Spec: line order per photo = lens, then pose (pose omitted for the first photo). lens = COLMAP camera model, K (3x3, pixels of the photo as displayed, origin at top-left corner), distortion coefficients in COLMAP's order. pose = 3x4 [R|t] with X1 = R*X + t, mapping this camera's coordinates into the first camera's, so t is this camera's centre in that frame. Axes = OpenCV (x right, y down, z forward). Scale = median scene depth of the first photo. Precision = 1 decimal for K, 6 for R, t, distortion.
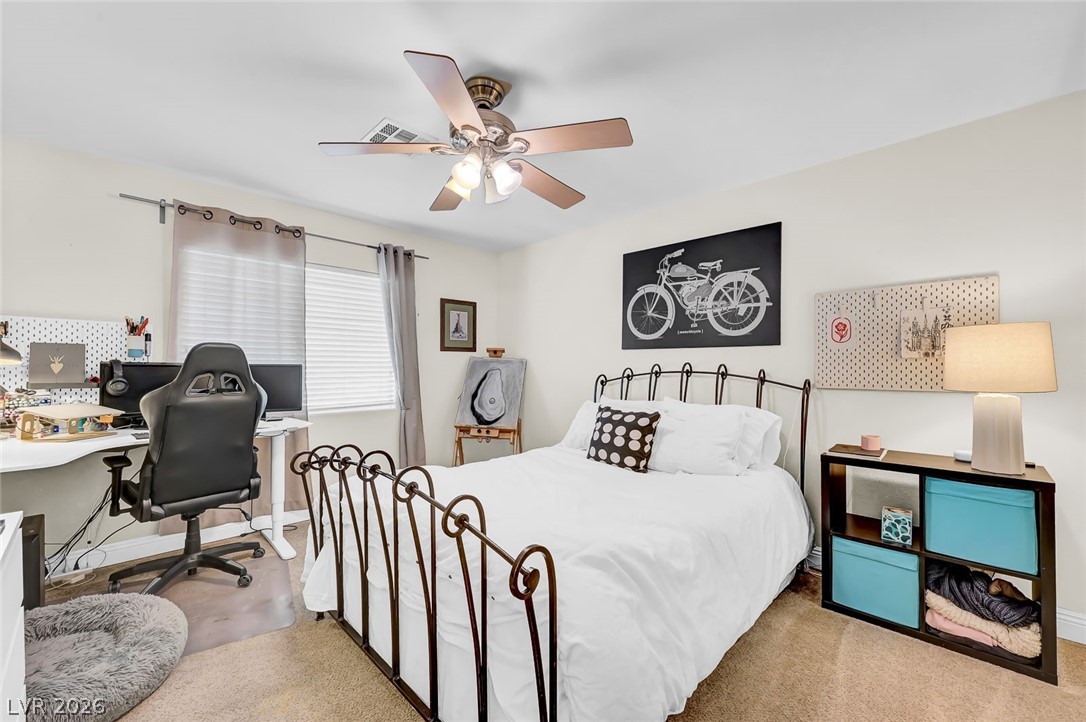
lens RADIAL K [[430.3, 0, 543.1], [0, 430.3, 367.4], [0, 0, 1]] dist [-0.000699, -0.000434]
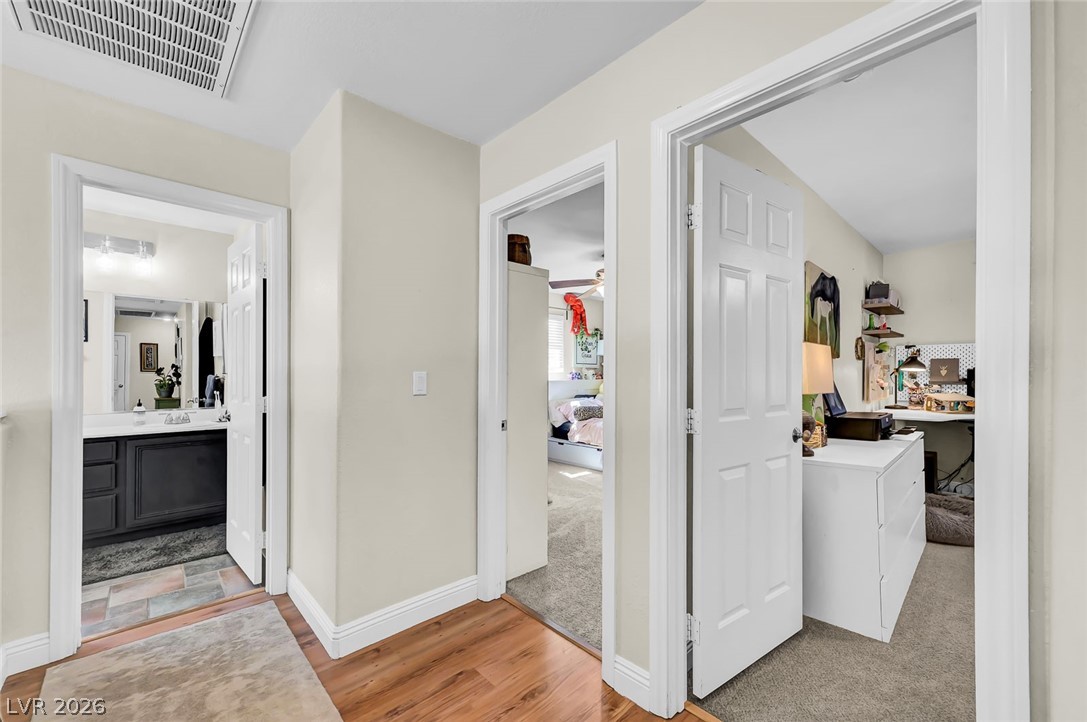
lens RADIAL K [[430.7, 0, 541.7], [0, 430.7, 372.1], [0, 0, 1]] dist [-0.000699, -0.000434]
pose [[-0.051838, -0.006841, -0.998632, 0.719969], [0.001697, 0.999974, -0.006938, 0.008563], [0.998654, -0.002054, -0.051825, -0.556870]]
